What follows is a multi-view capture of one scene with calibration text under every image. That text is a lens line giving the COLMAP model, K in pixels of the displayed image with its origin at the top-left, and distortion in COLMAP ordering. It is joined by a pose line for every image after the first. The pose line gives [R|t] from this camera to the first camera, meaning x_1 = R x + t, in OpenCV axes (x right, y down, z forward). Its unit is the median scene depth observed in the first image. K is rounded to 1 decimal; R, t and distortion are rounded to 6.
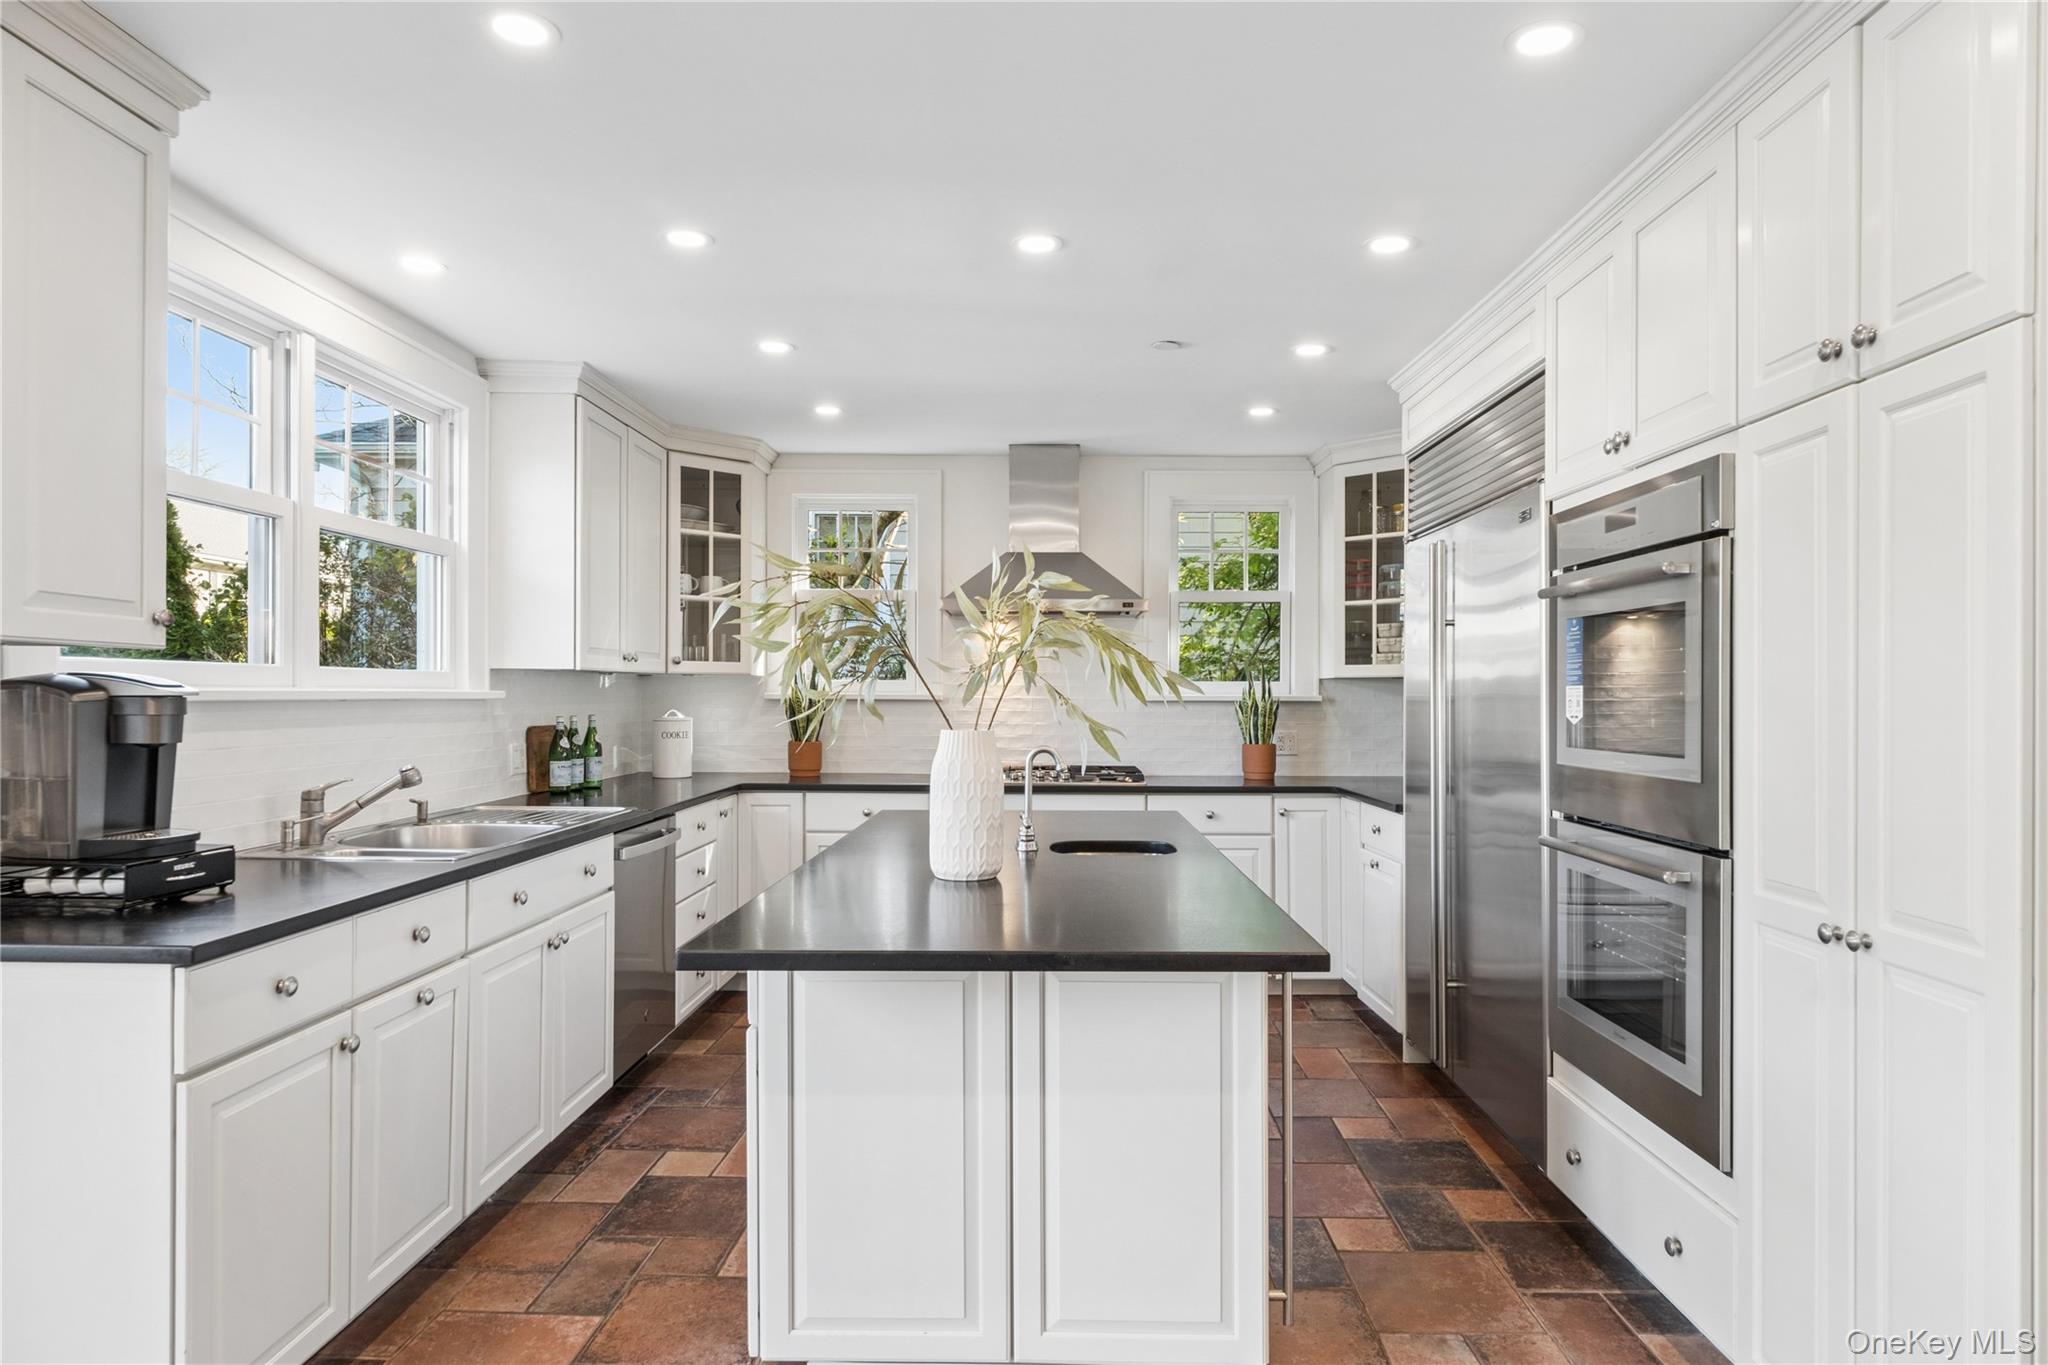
lens RADIAL K [[1190.9, 0, 1029.0], [0, 1190.9, 682.4], [0, 0, 1]] dist [-0.000385, 0.000111]
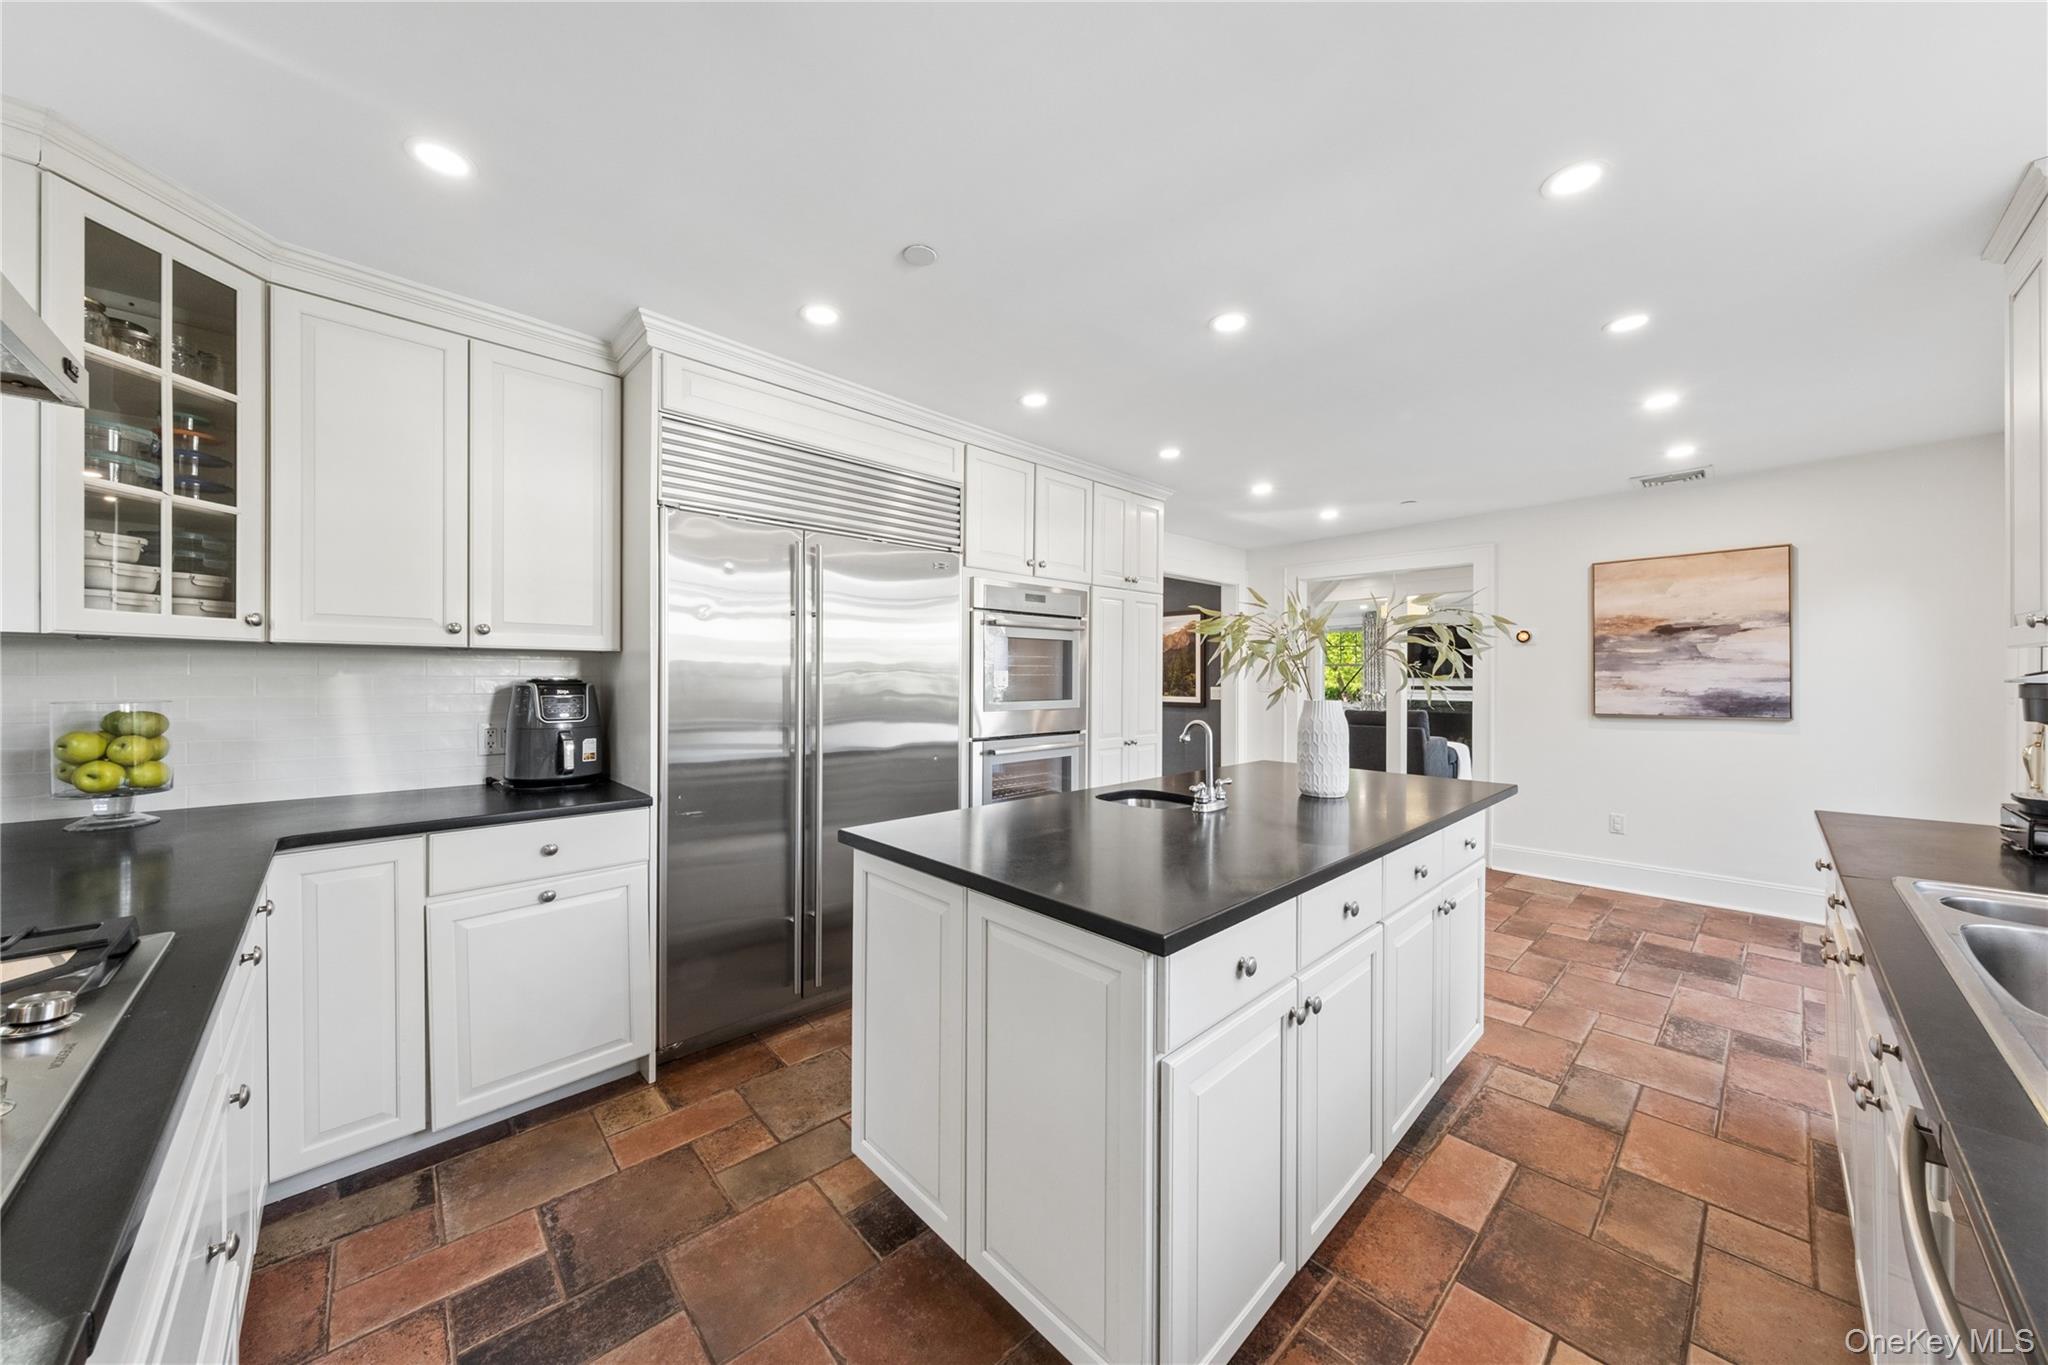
lens RADIAL K [[701.3, 0, 1011.5], [0, 701.3, 680.6], [0, 0, 1]] dist [-0.000060, 0.000047]
pose [[-0.699755, -0.003882, 0.714372, -0.209549], [-0.003934, 0.999991, 0.001580, 0.006858], [-0.714372, -0.001704, -0.699764, 0.952315]]
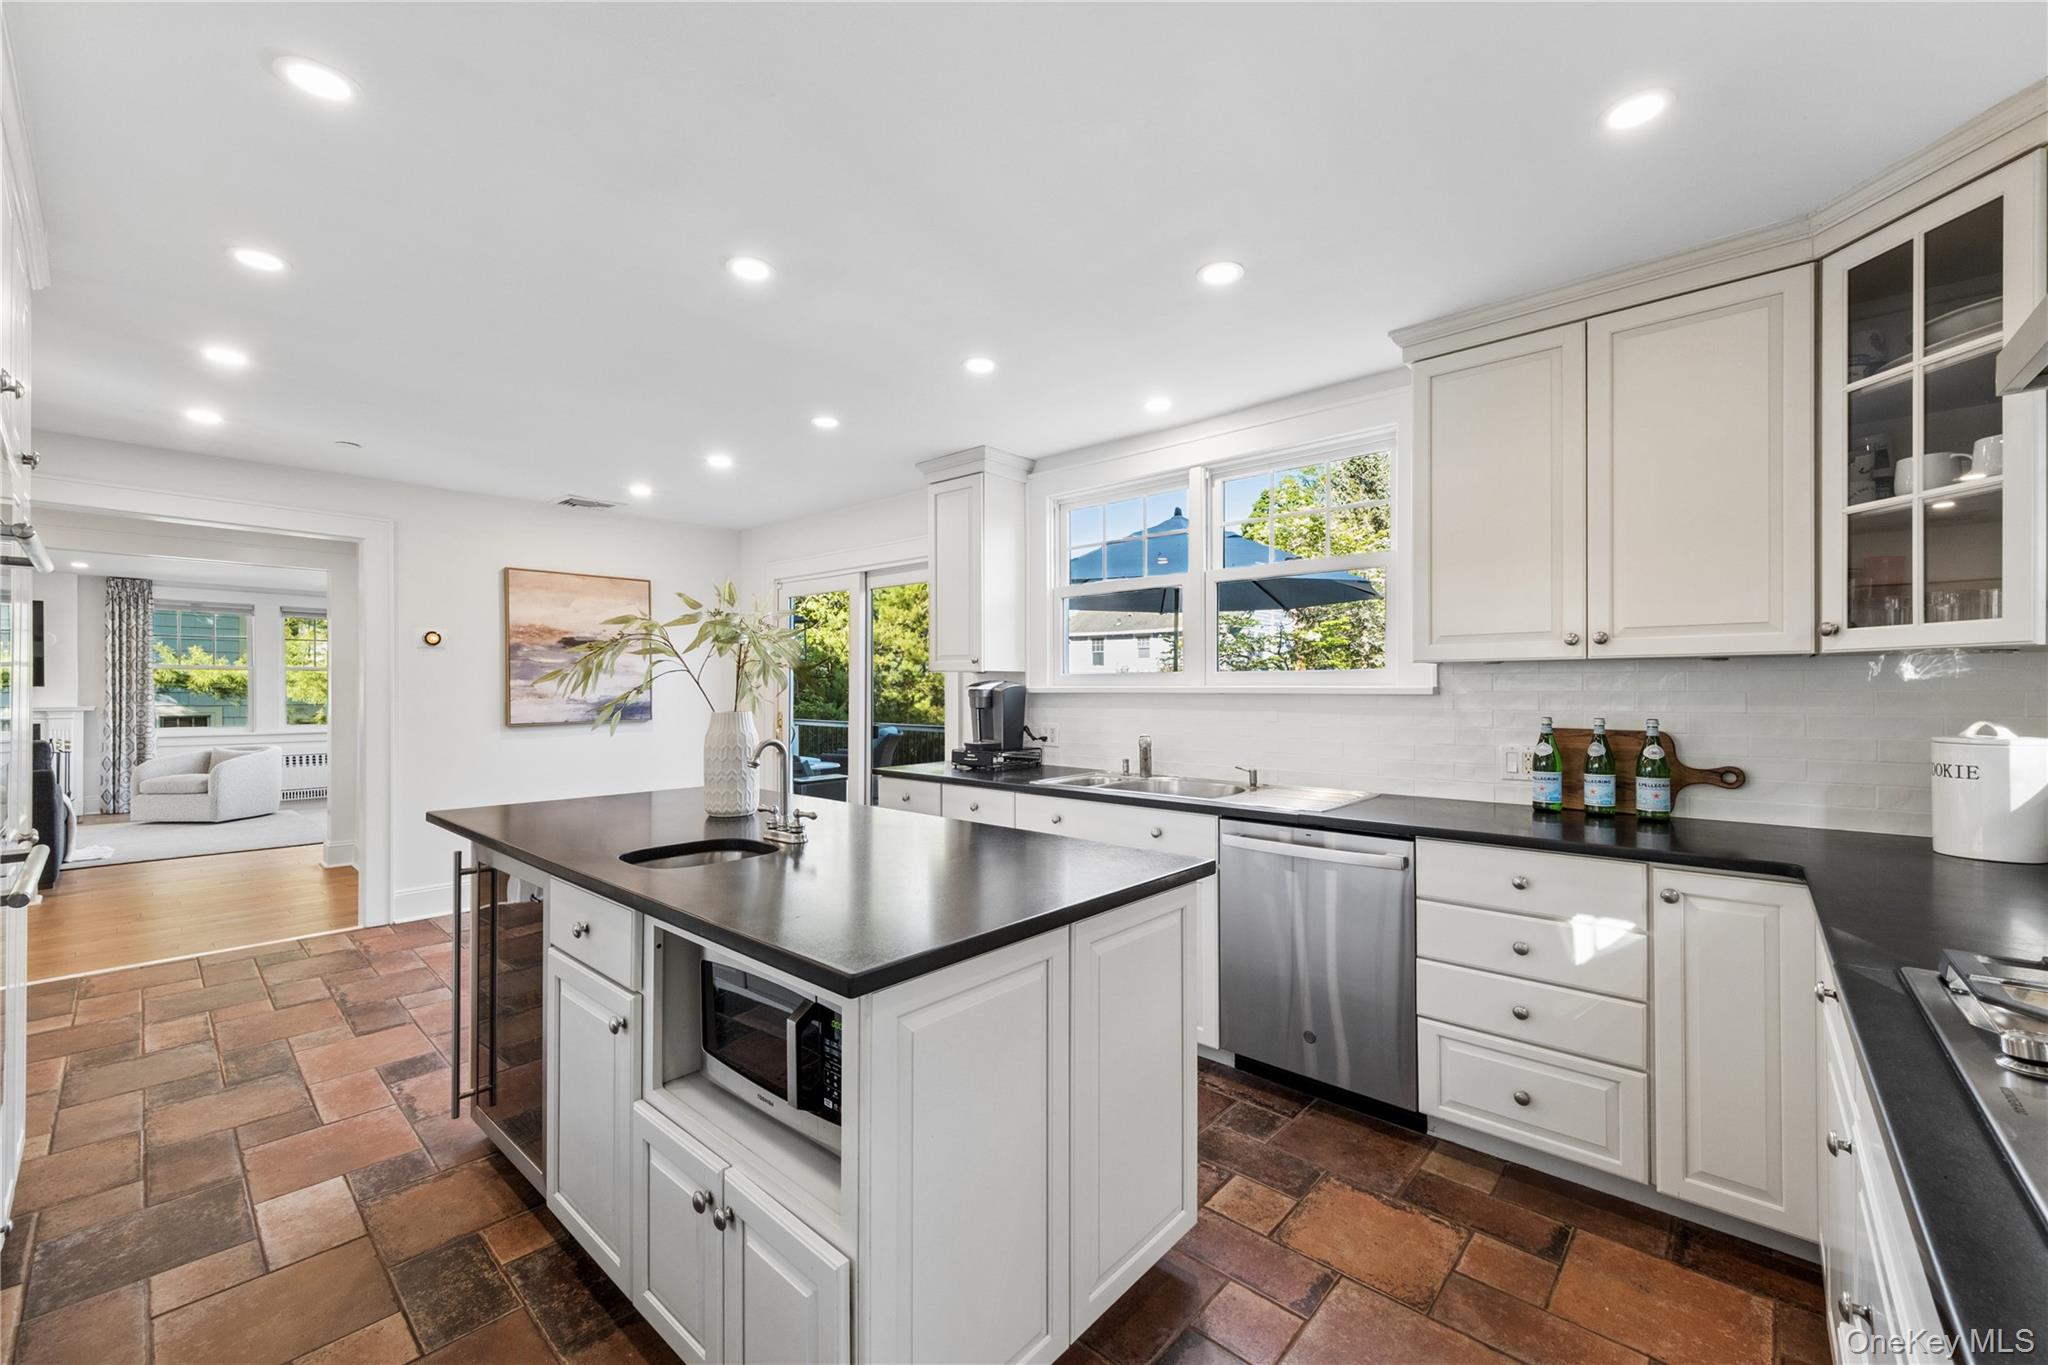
lens RADIAL K [[810.2, 0, 1043.5], [0, 810.2, 680.7], [0, 0, 1]] dist [0.001096, -0.000002]
pose [[-0.642578, -0.012641, -0.766116, 0.221822], [0.000225, 0.999861, -0.016686, 0.011221], [0.766220, -0.010895, -0.642486, 0.938208]]
